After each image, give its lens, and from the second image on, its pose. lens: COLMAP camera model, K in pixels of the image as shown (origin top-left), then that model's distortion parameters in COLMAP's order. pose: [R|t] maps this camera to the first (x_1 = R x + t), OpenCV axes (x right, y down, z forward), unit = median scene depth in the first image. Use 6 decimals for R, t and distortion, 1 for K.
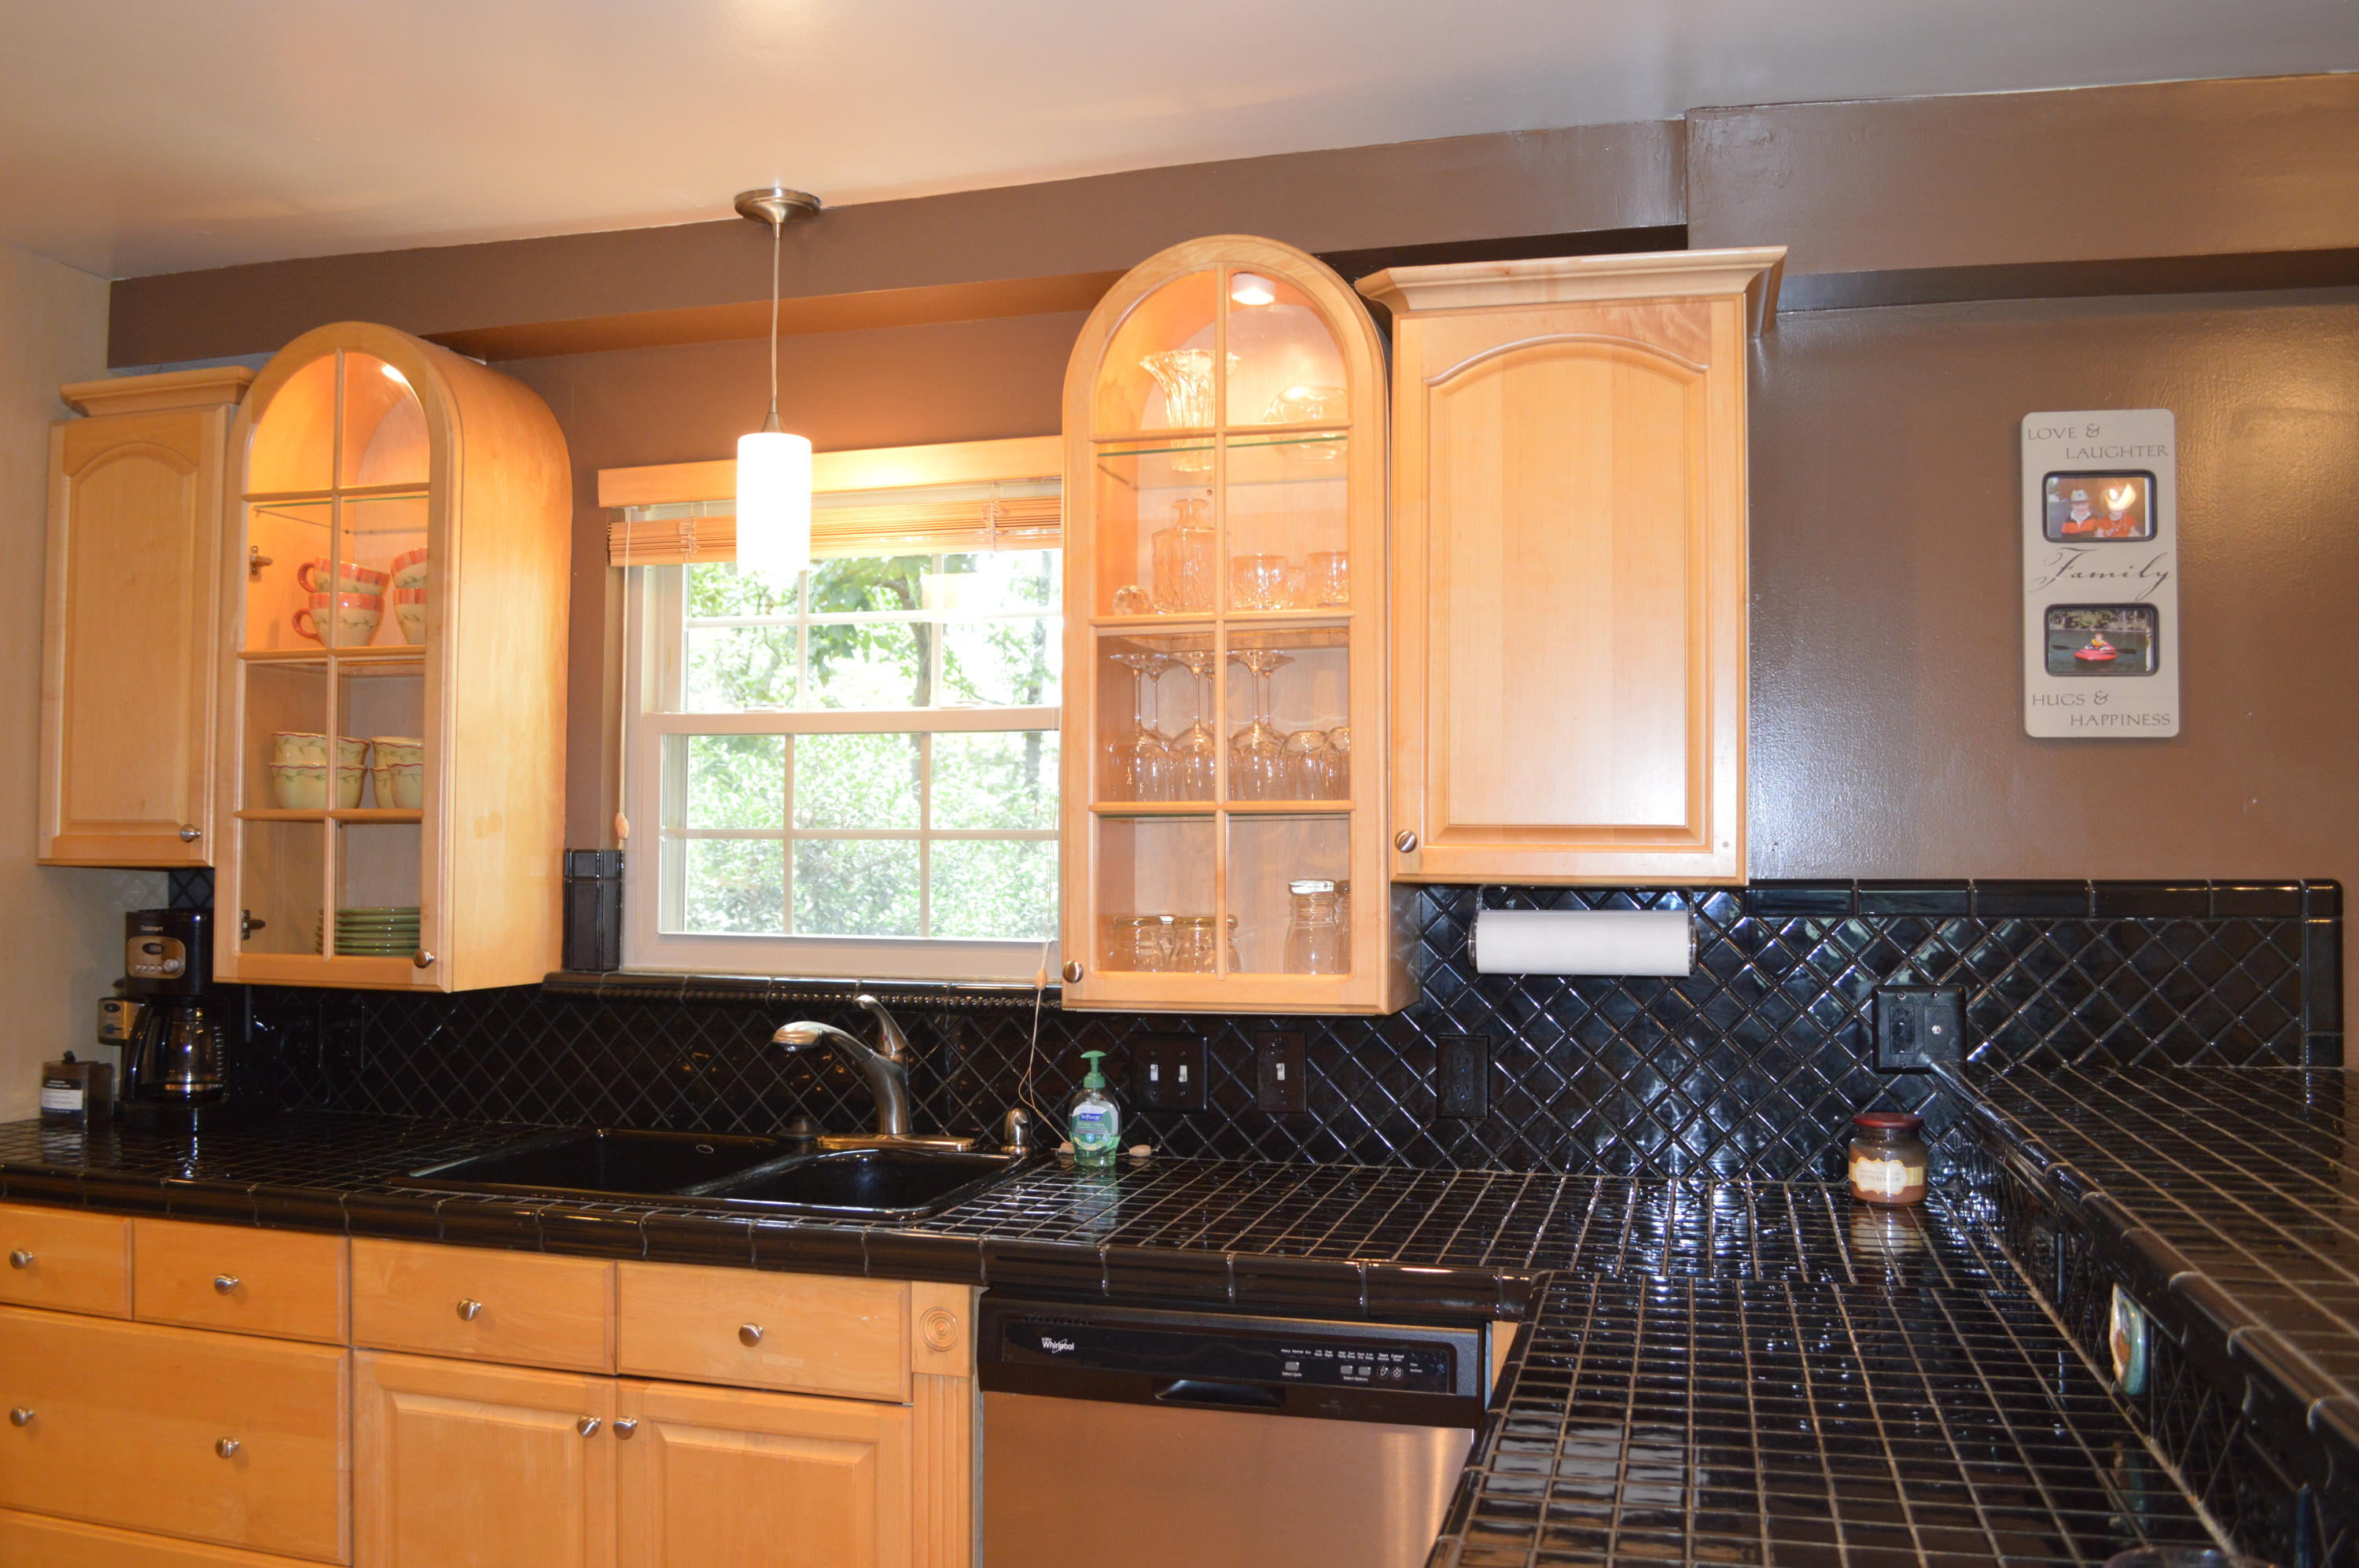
lens RADIAL K [[1892.6, 0, 1179.7], [0, 1892.6, 796.3], [0, 0, 1]] dist [-0.072422, -0.004300]
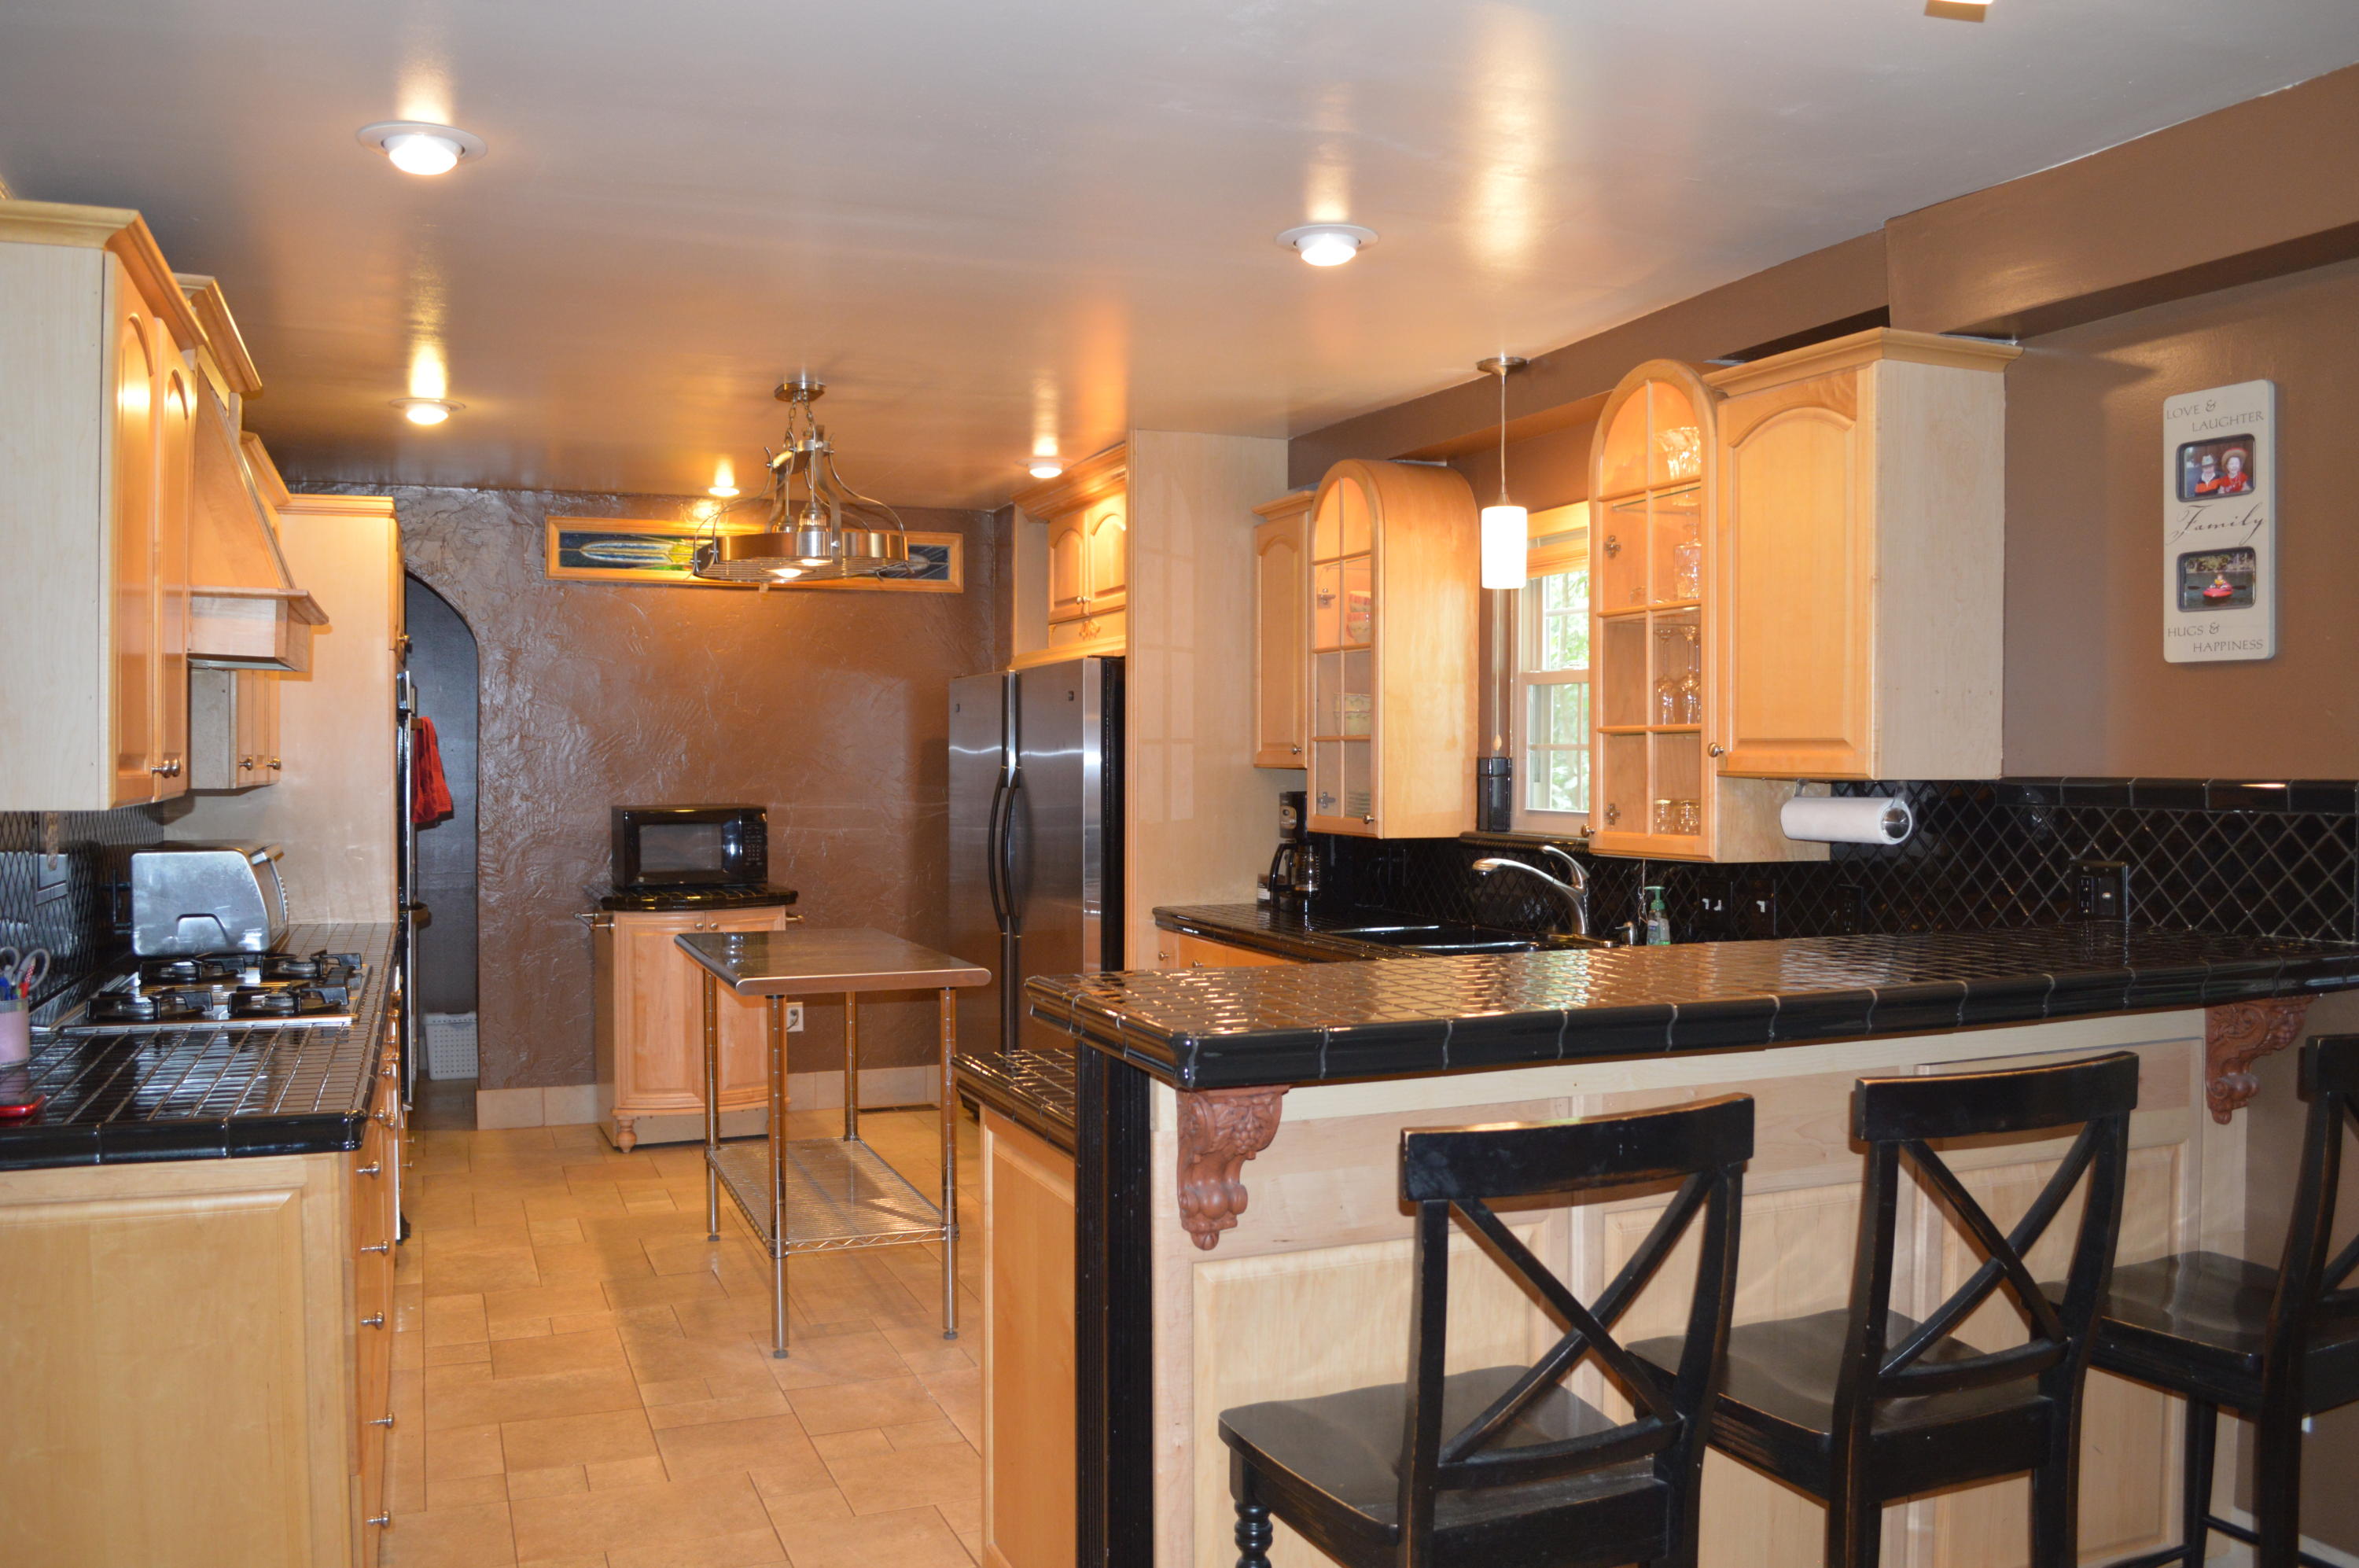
lens RADIAL K [[1892.6, 0, 1179.7], [0, 1892.6, 796.3], [0, 0, 1]] dist [-0.072422, -0.004300]
pose [[0.607615, 0.011943, -0.794142, 1.006118], [0.027553, 0.998968, 0.036105, -0.005496], [0.793754, -0.043819, 0.606659, -0.259602]]
